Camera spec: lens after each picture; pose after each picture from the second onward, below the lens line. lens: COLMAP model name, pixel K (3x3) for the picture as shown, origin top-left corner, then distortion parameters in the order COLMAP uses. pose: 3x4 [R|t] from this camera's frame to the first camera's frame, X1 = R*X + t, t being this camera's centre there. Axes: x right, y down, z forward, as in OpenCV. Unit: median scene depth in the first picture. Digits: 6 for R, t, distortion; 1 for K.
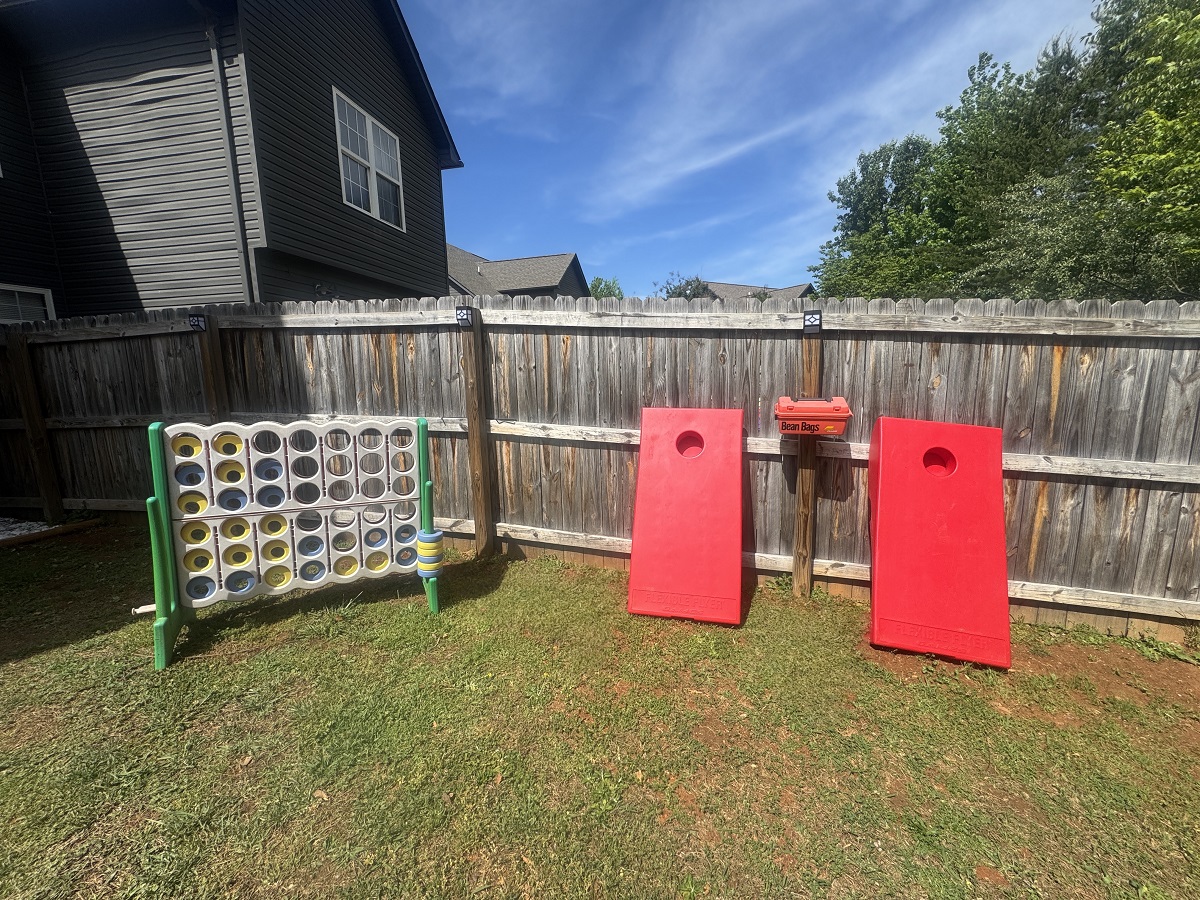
lens RADIAL K [[478.9, 0, 598.0], [0, 478.9, 446.0], [0, 0, 1]] dist [-0.001200, 0.000773]
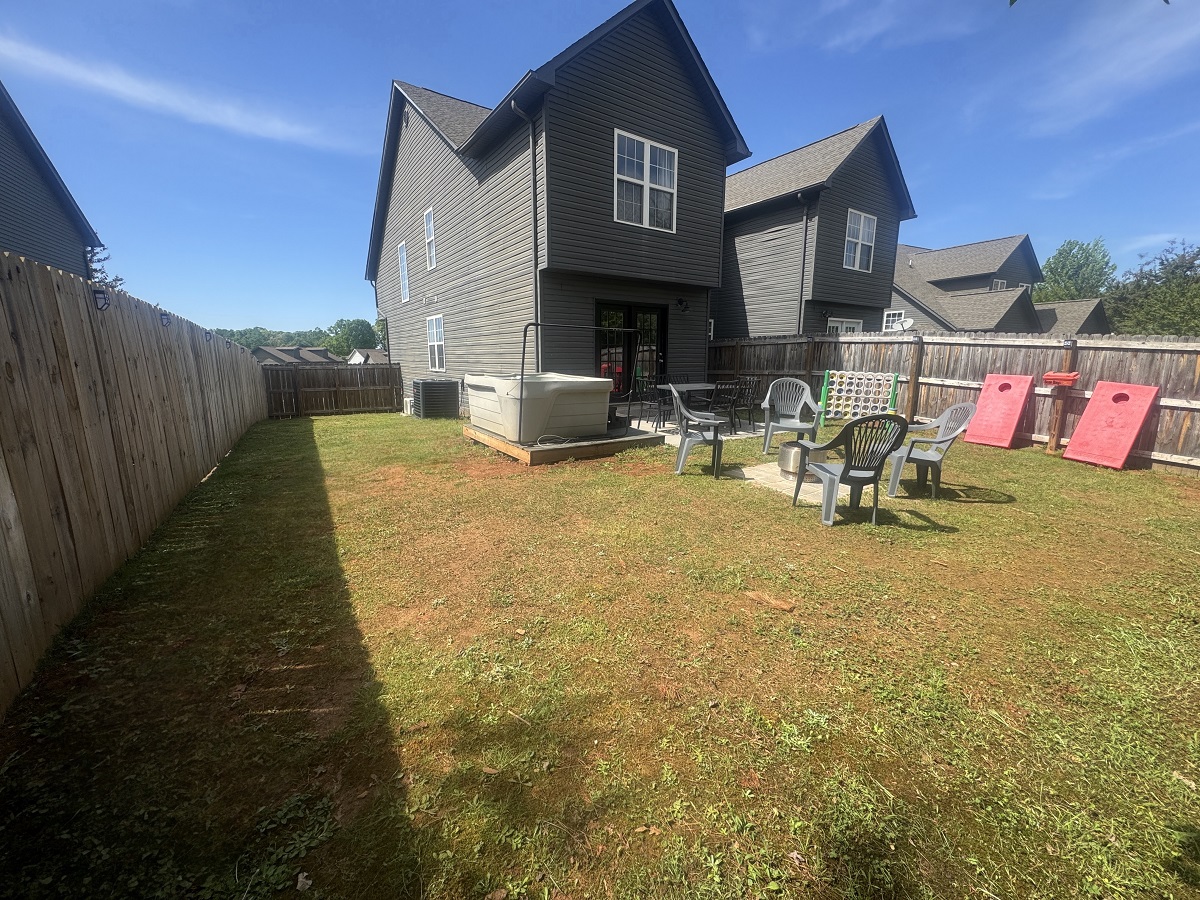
lens RADIAL K [[478.9, 0, 601.7], [0, 478.9, 449.4], [0, 0, 1]] dist [-0.001200, 0.000773]
pose [[0.722959, 0.152828, -0.673776, 0.380039], [-0.119207, 0.988194, 0.096237, 0.317790], [0.680529, 0.010743, 0.732642, -2.296891]]
